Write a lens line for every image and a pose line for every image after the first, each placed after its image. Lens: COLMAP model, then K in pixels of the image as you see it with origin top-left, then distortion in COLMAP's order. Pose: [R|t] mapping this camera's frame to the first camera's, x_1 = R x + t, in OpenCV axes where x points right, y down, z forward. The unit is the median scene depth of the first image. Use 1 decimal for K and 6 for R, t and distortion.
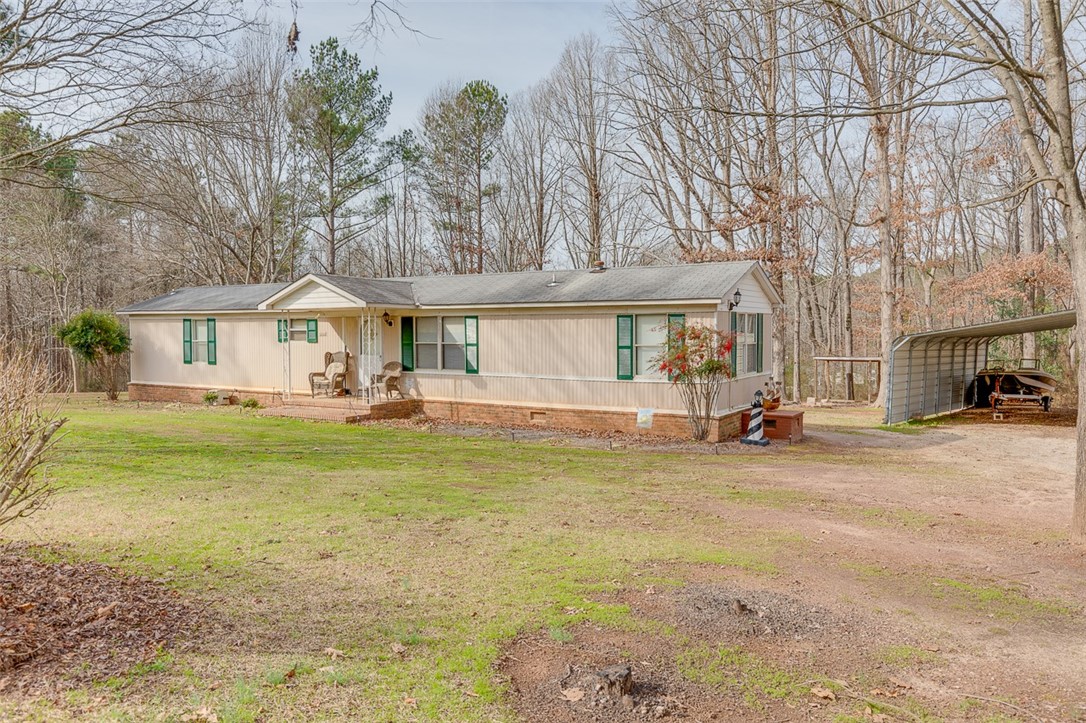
lens RADIAL K [[779.9, 0, 543.1], [0, 779.9, 361.4], [0, 0, 1]] dist [-0.000330, -0.000202]
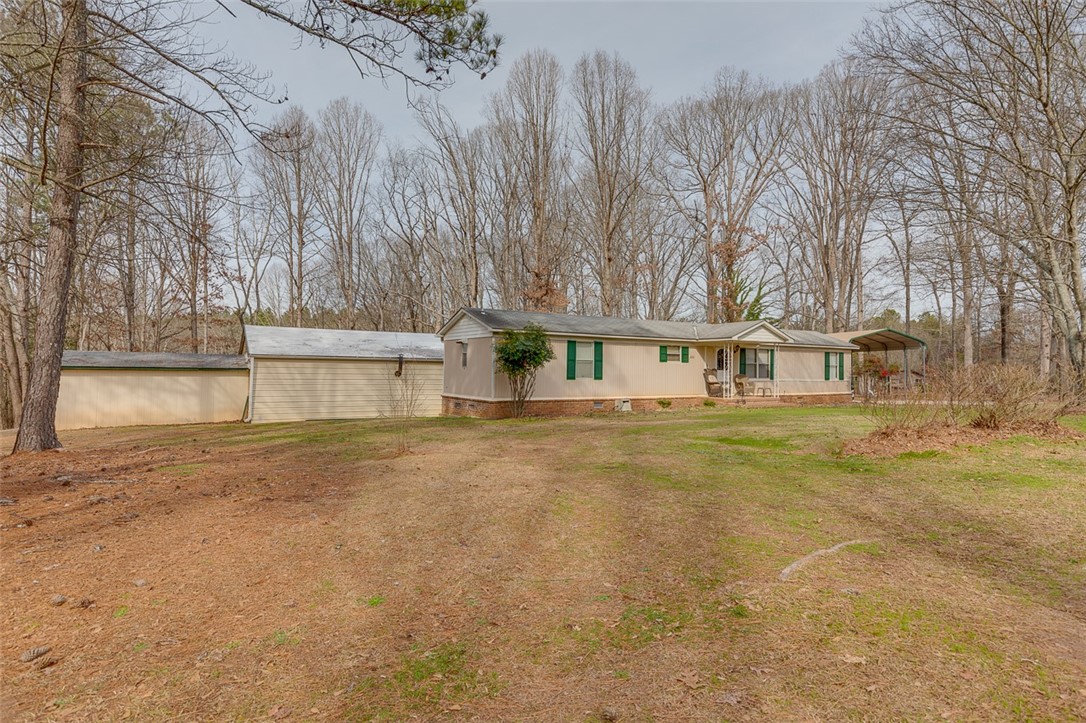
lens RADIAL K [[626.4, 0, 543.2], [0, 626.4, 359.3], [0, 0, 1]] dist [0.000334, 0.000007]
pose [[0.476563, -0.001692, 0.879139, -1.332634], [0.003683, 0.999993, -0.000072, -0.028149], [-0.879133, 0.003272, 0.476566, 0.612518]]
